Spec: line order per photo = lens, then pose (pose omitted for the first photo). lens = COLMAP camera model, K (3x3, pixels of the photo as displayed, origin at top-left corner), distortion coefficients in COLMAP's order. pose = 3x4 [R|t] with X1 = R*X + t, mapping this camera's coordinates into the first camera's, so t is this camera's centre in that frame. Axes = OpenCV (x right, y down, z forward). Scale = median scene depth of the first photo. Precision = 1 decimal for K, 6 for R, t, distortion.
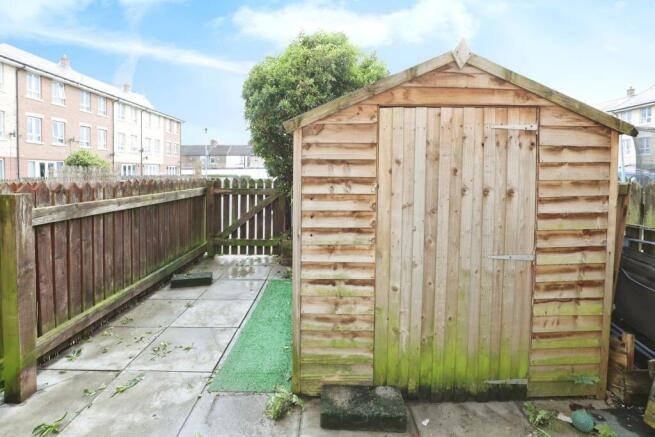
lens RADIAL K [[317.1, 0, 328.3], [0, 317.1, 180.3], [0, 0, 1]] dist [-0.027150, 0.000758]
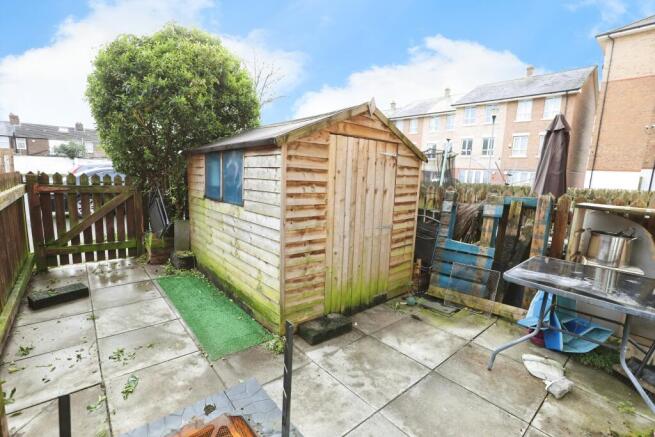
lens RADIAL K [[300.5, 0, 327.5], [0, 300.5, 218.5], [0, 0, 1]] dist [-0.027484, 0.000454]
pose [[0.757029, -0.067082, 0.649929, -0.783828], [-0.022194, 0.991501, 0.128190, -0.018625], [-0.653004, -0.111468, 0.749106, -0.079139]]
